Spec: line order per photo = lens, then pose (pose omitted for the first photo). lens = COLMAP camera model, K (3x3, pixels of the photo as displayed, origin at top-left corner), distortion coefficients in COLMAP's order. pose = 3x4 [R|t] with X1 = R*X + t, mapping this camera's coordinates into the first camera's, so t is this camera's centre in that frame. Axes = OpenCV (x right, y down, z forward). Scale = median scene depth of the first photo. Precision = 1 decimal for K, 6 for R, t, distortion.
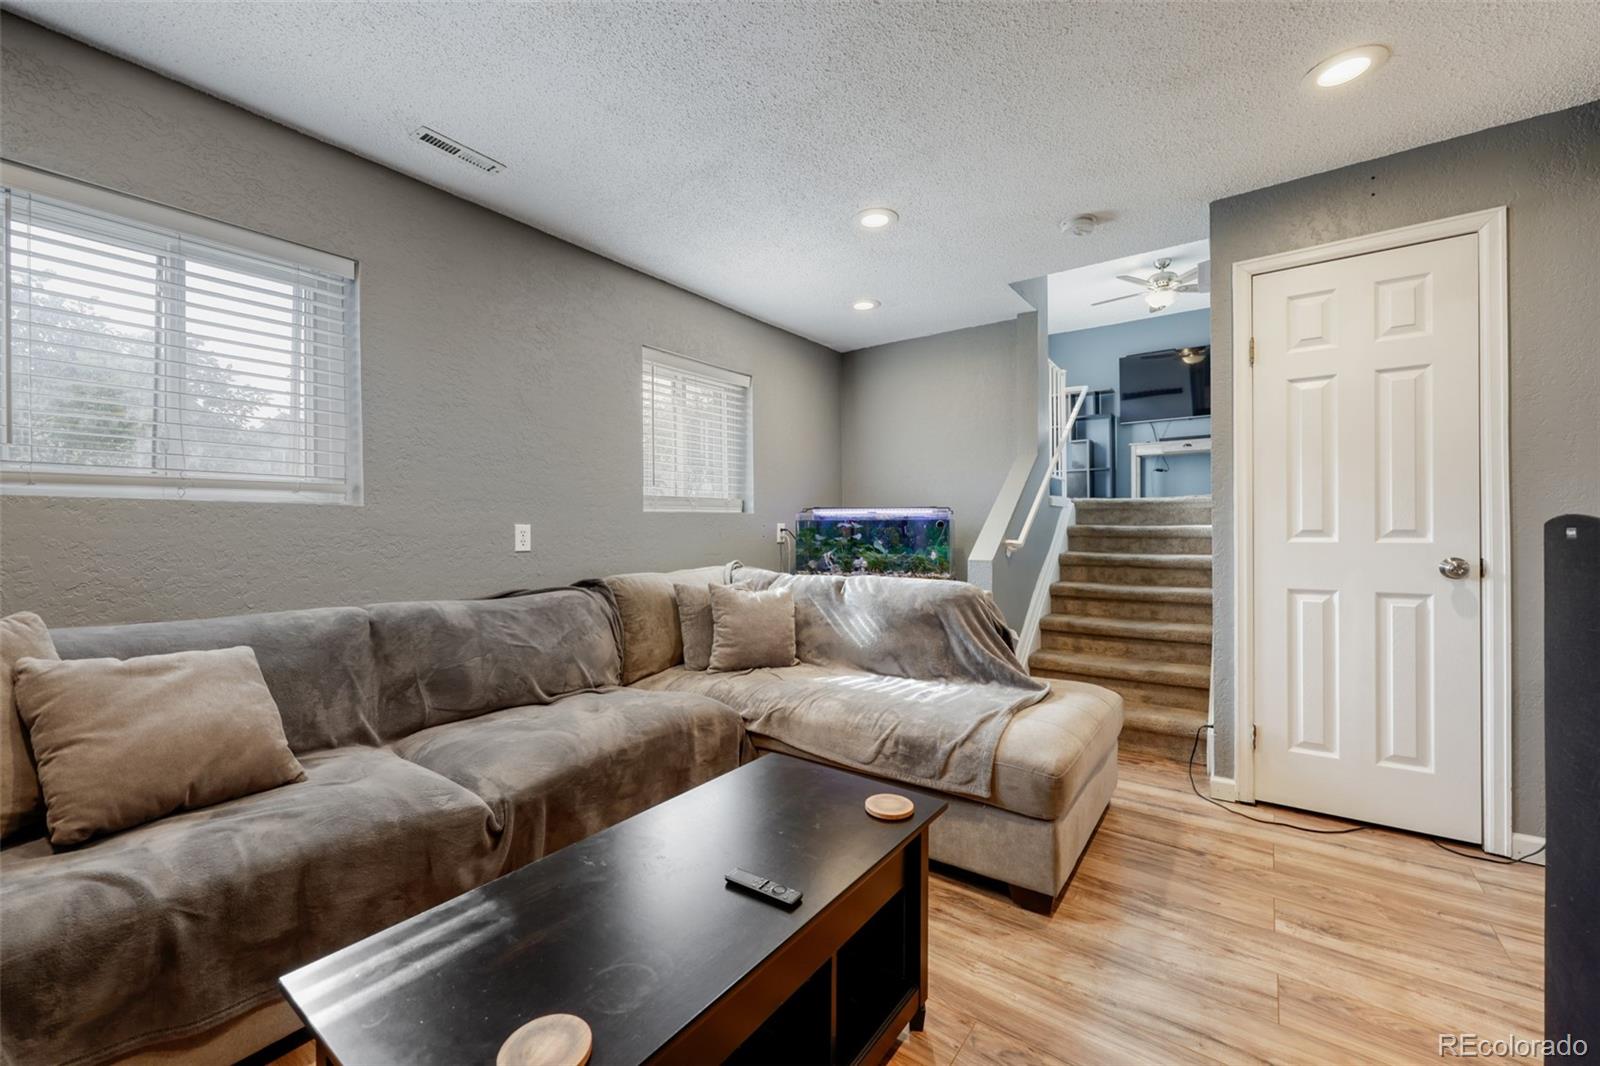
lens RADIAL K [[643.8, 0, 793.6], [0, 643.8, 526.5], [0, 0, 1]] dist [0.001091, 0.000096]
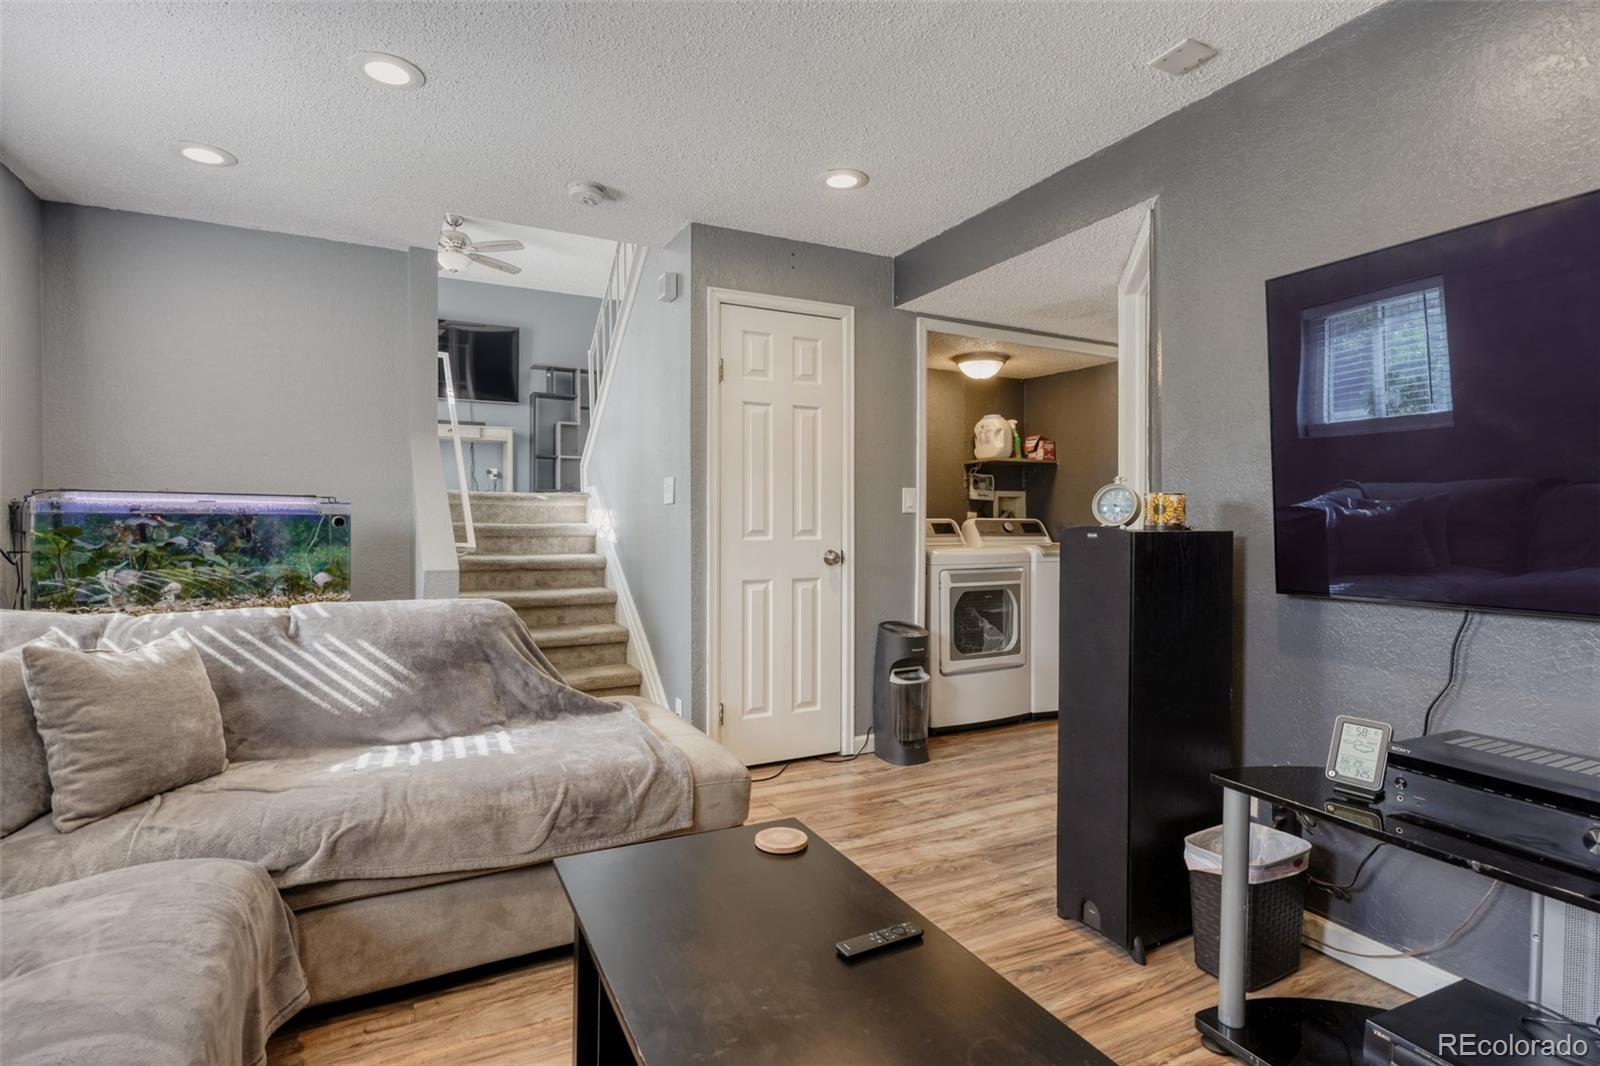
lens RADIAL K [[801.3, 0, 794.6], [0, 801.3, 523.5], [0, 0, 1]] dist [0.001005, 0.000078]
pose [[0.440363, 0.002250, 0.897817, -0.456591], [-0.006418, 0.999979, 0.000642, -0.007397], [-0.897797, -0.006045, 0.440368, 0.256932]]
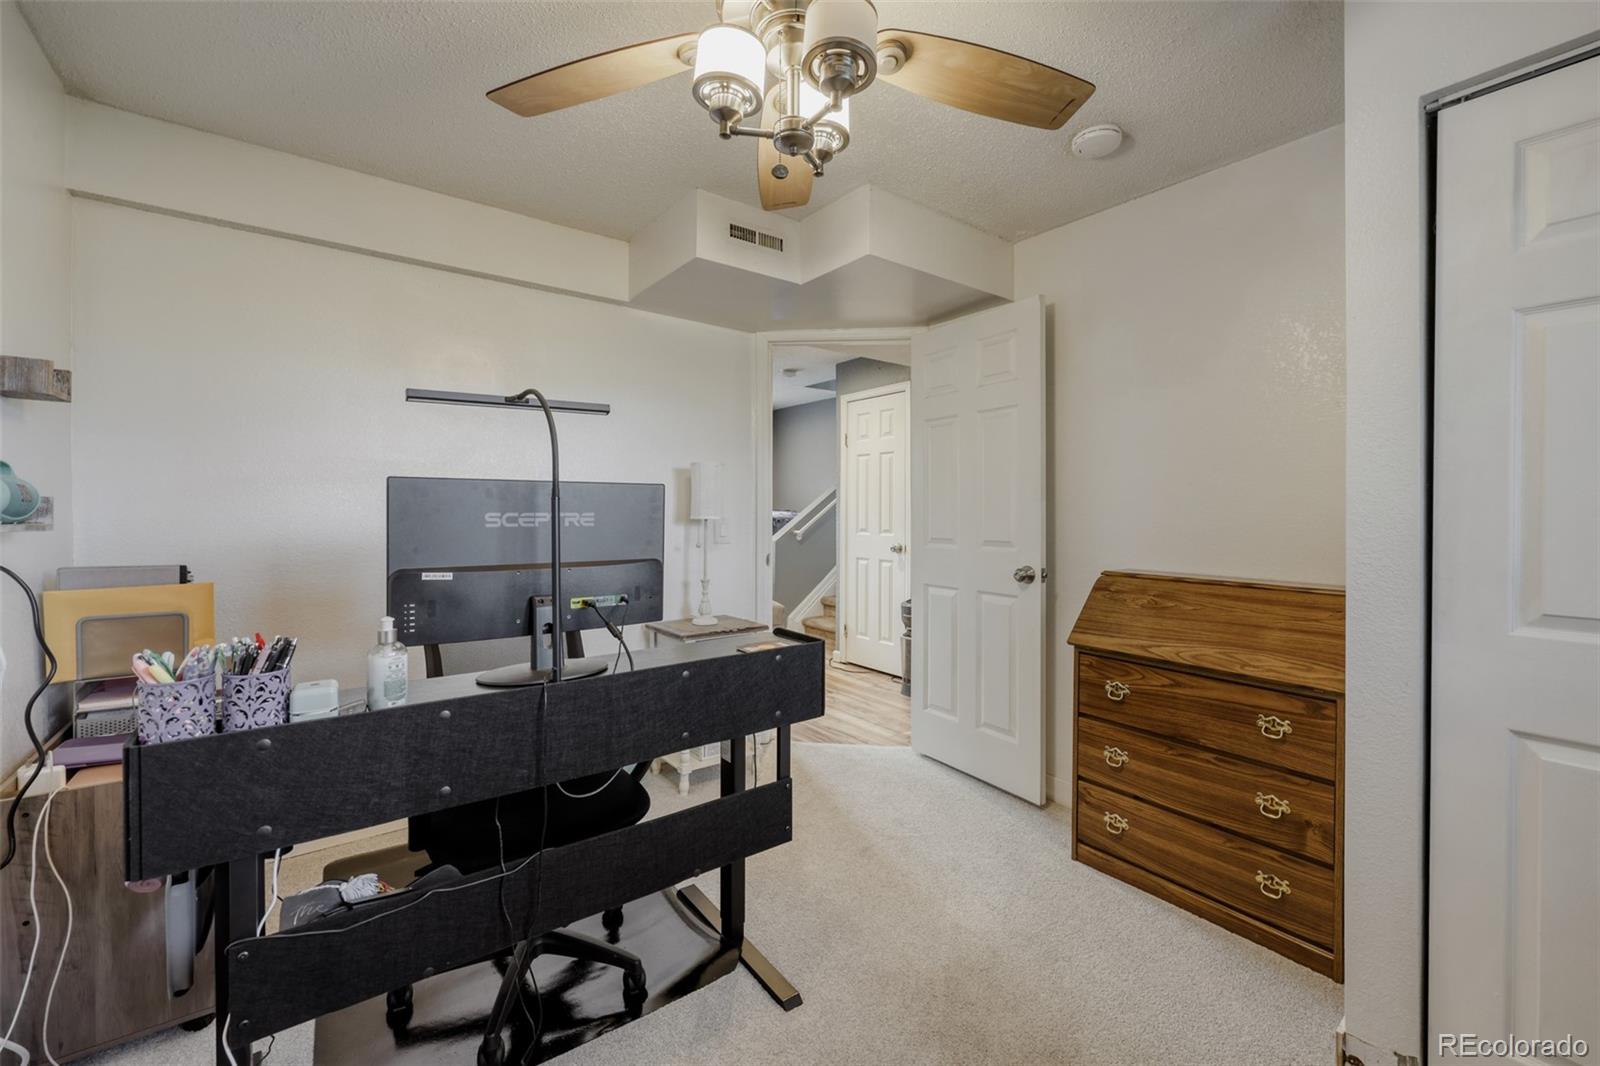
lens RADIAL K [[647.0, 0, 792.6], [0, 647.0, 507.9], [0, 0, 1]] dist [-0.001124, -0.000034]
pose [[0.956638, 0.008463, -0.291156, 1.080497], [-0.008671, 0.999962, 0.000578, -0.053864], [0.291150, 0.001972, 0.956675, -0.943549]]
